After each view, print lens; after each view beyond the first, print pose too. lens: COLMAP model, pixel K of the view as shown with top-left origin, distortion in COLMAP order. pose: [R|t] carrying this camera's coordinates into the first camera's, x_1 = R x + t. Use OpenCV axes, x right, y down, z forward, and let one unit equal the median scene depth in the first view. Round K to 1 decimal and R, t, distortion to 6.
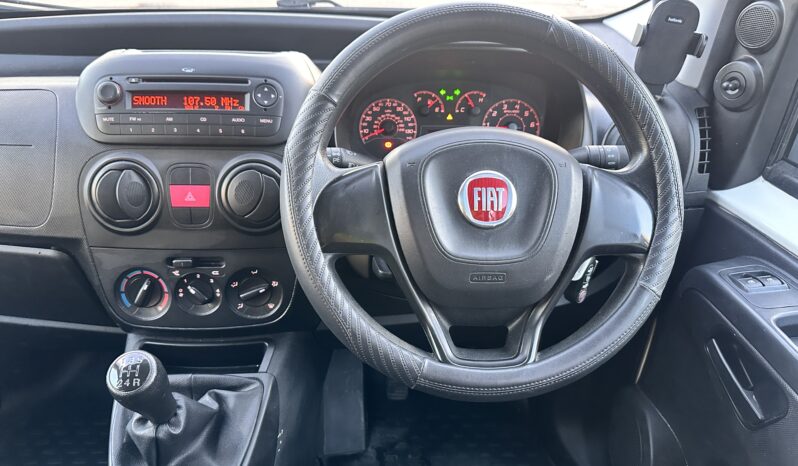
lens RADIAL K [[570.9, 0, 399.0], [0, 570.9, 233.0], [0, 0, 1]] dist [0.109496, -0.201337]
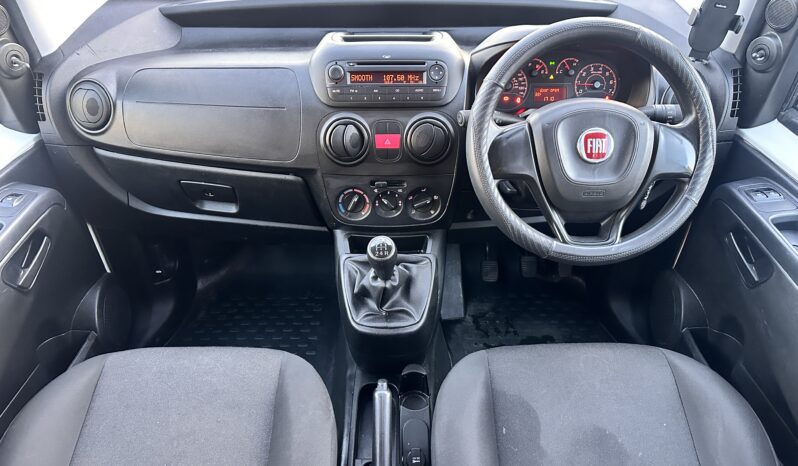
lens RADIAL K [[571.0, 0, 389.8], [0, 571.0, 235.3], [0, 0, 1]] dist [0.045023, -0.084211]
pose [[0.997997, 0.000645, -0.063261, -0.258630], [0.009421, 0.987282, 0.158697, -0.057524], [0.062559, -0.158975, 0.985299, -0.552560]]
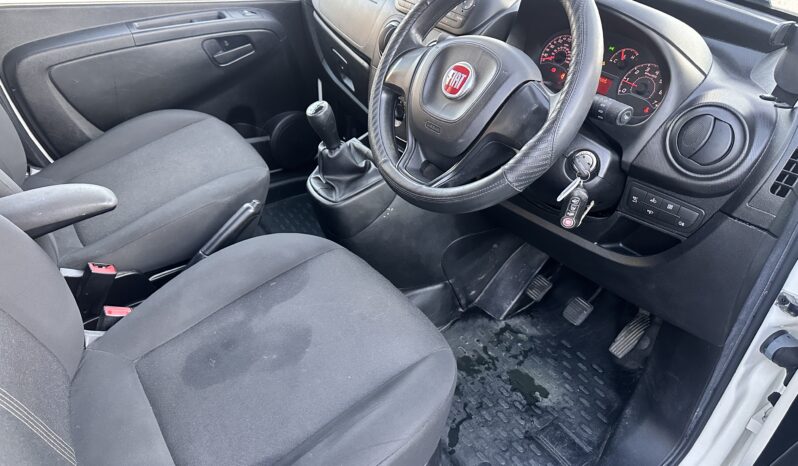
lens RADIAL K [[571.0, 0, 389.8], [0, 571.0, 235.3], [0, 0, 1]] dist [0.045023, -0.084211]
pose [[0.523860, 0.488945, -0.697498, 1.036137], [-0.438550, 0.856798, 0.271238, -0.030381], [0.730236, 0.163797, 0.663269, -0.068124]]
